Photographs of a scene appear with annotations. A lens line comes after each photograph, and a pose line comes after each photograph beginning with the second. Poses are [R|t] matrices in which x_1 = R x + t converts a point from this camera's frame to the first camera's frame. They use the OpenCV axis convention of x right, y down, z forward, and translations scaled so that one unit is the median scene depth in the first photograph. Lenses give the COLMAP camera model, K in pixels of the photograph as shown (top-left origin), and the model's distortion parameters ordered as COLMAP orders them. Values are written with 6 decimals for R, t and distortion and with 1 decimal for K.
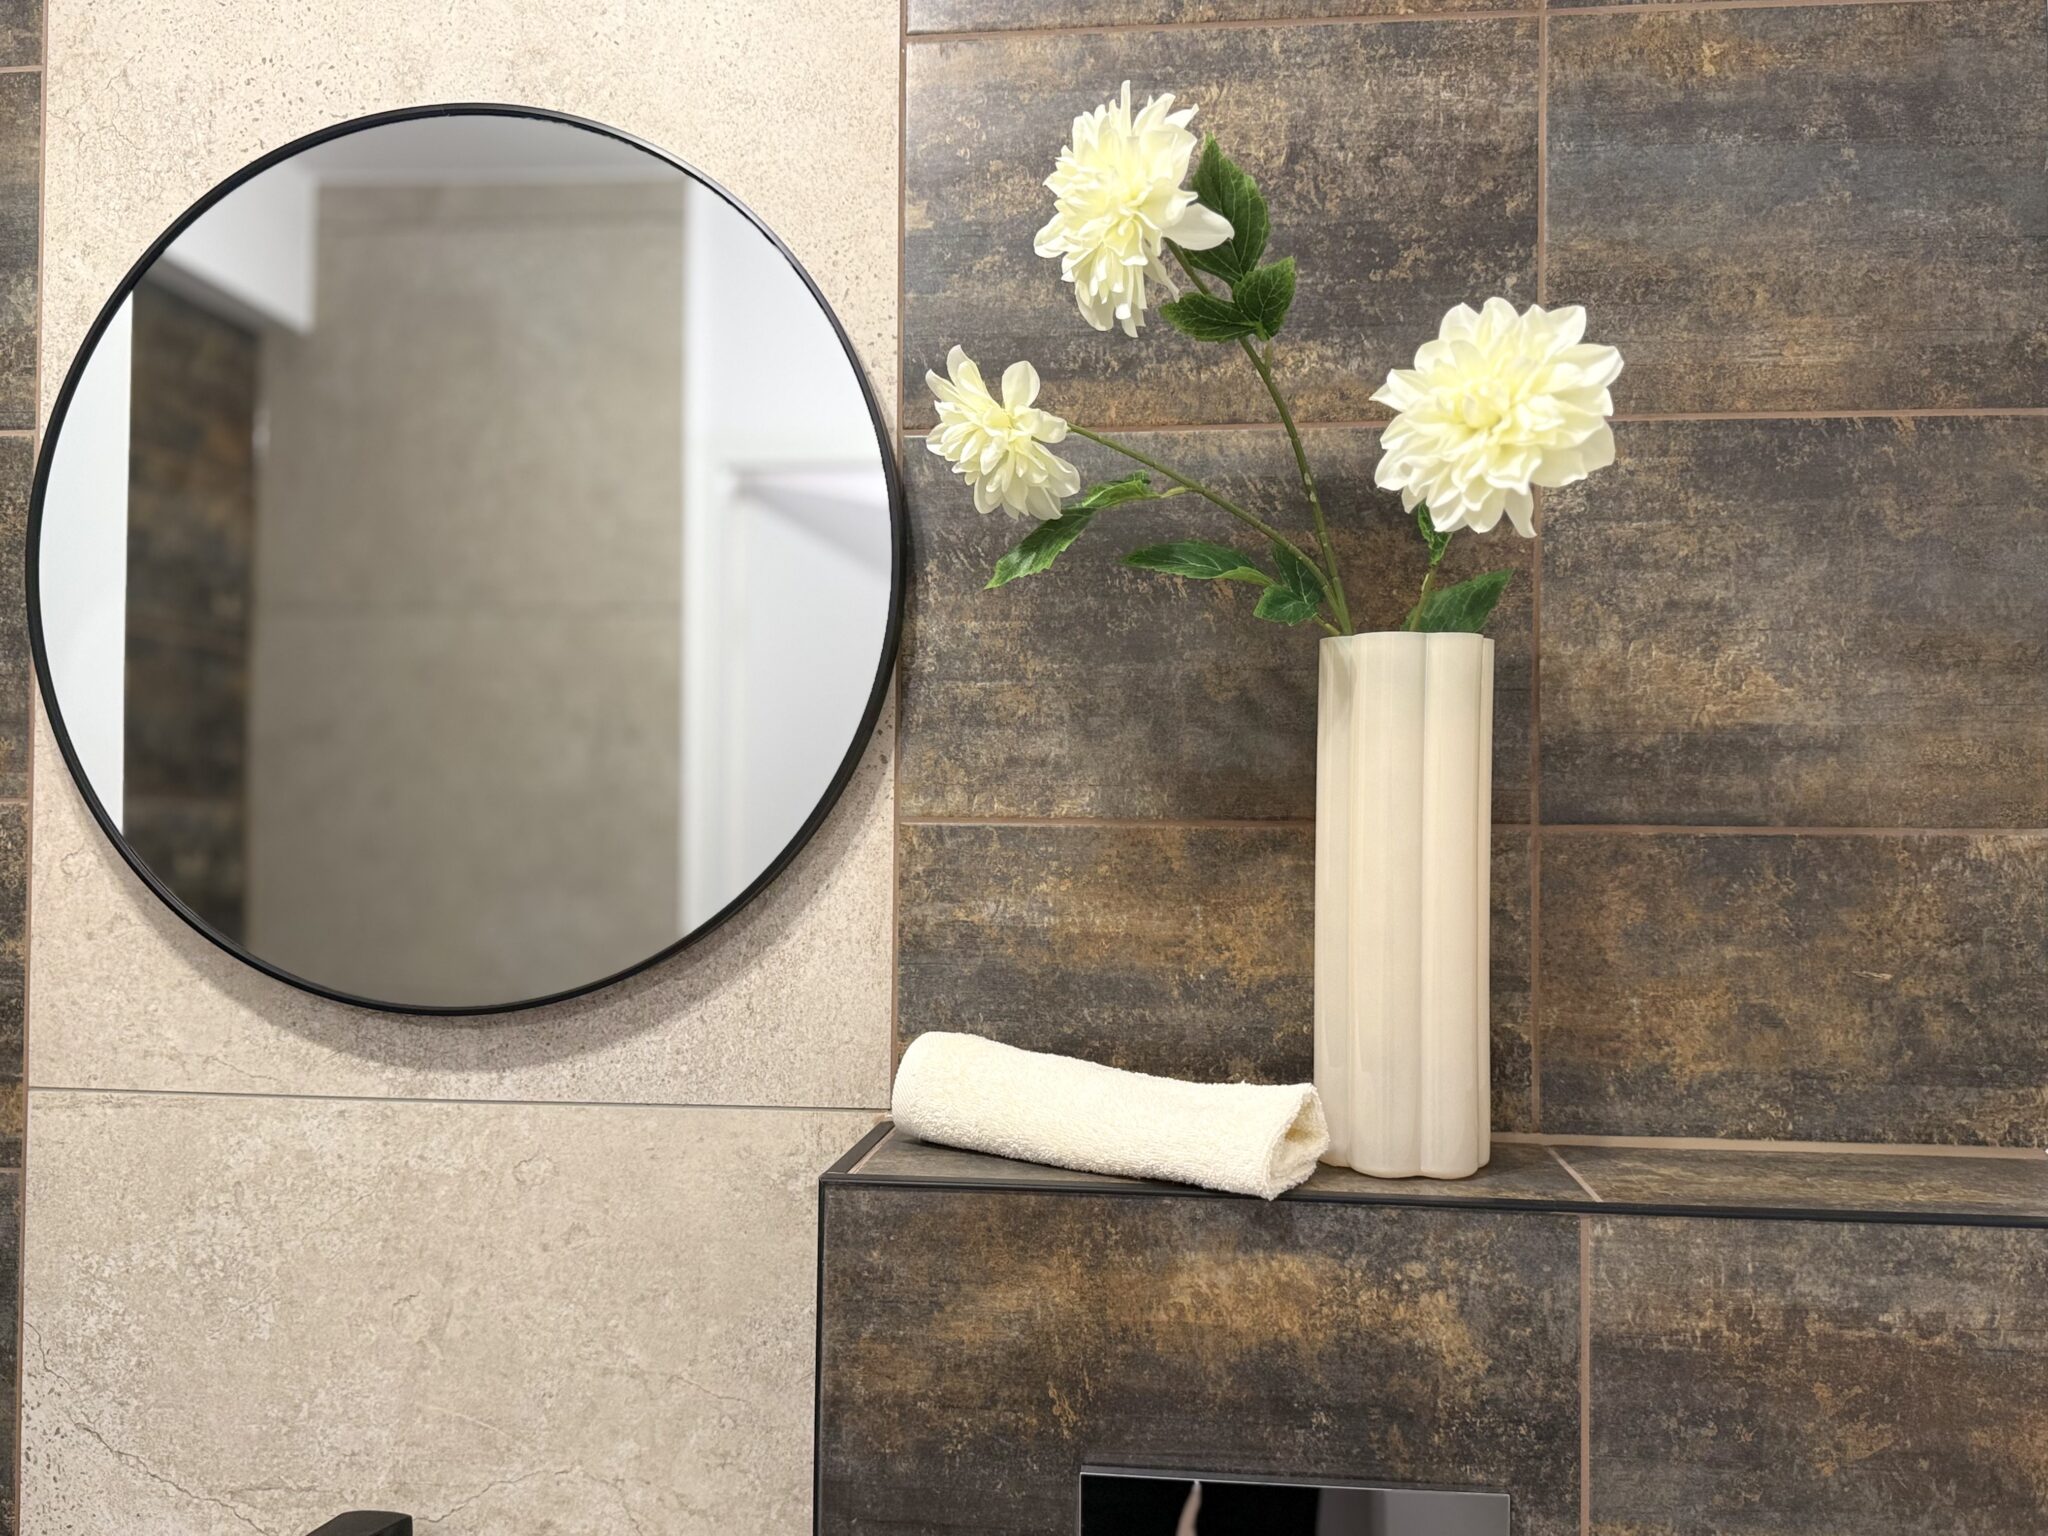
lens RADIAL K [[1862.3, 0, 969.6], [0, 1862.3, 894.3], [0, 0, 1]] dist [0.180157, -0.465549]
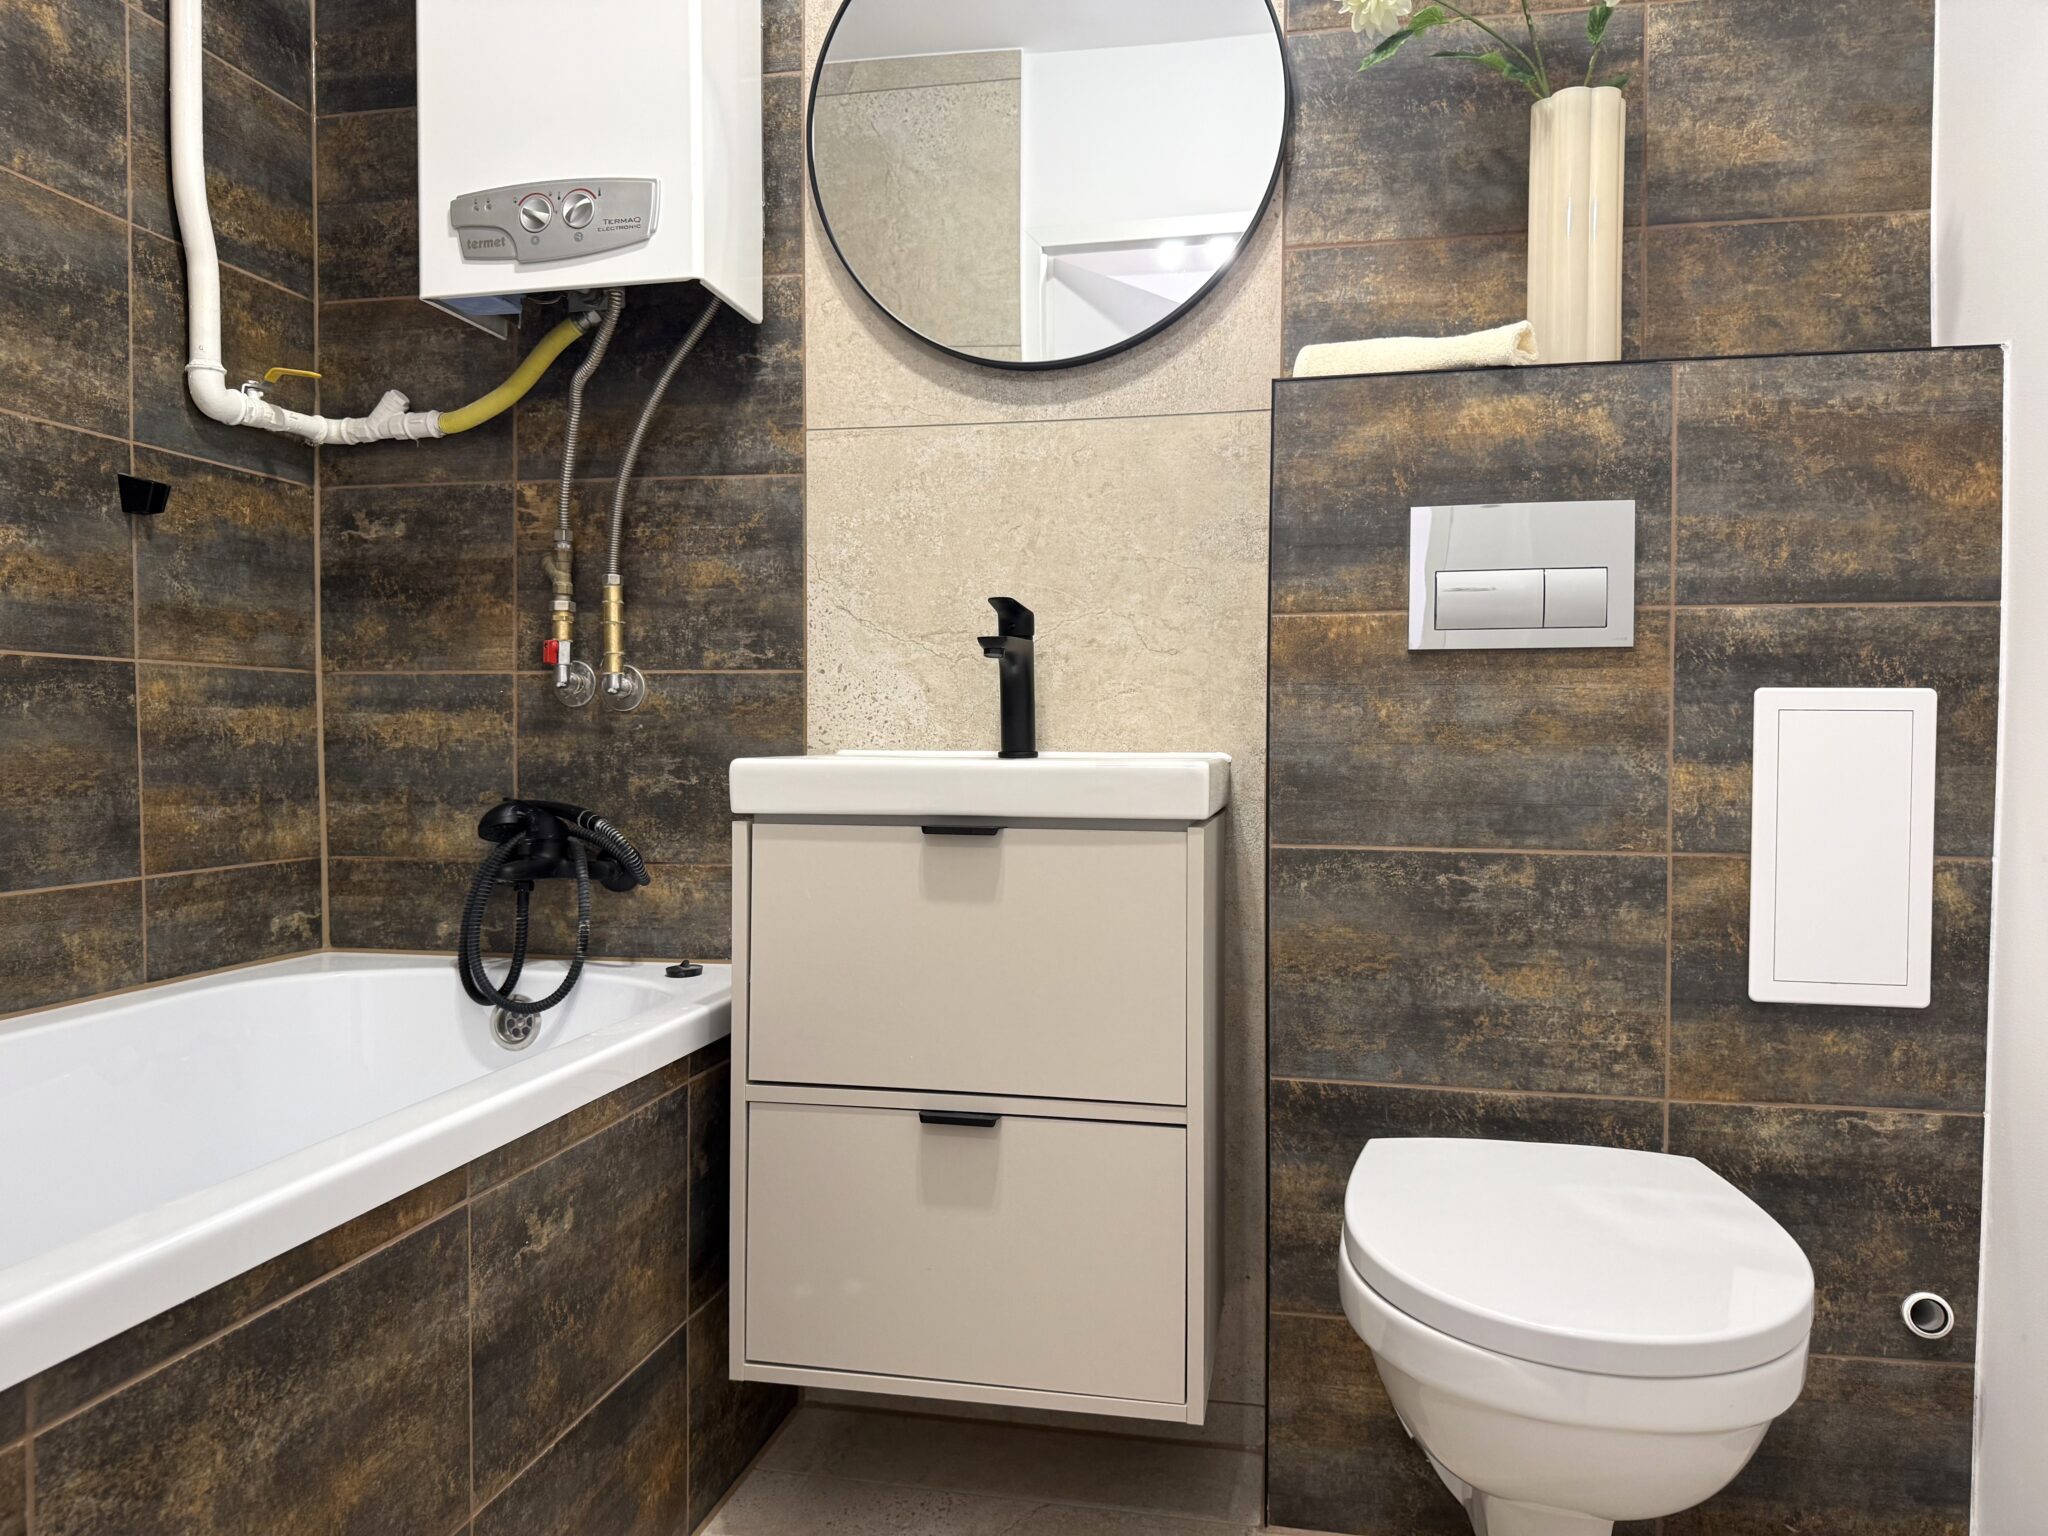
lens RADIAL K [[1386.9, 0, 1024.0], [0, 1386.9, 768.0], [0, 0, 1]] dist [0.005533, -0.038587]
pose [[0.995702, -0.001598, -0.092598, -0.178811], [0.007096, 0.998228, 0.059082, 0.411476], [0.092339, -0.059485, 0.993949, -0.428705]]
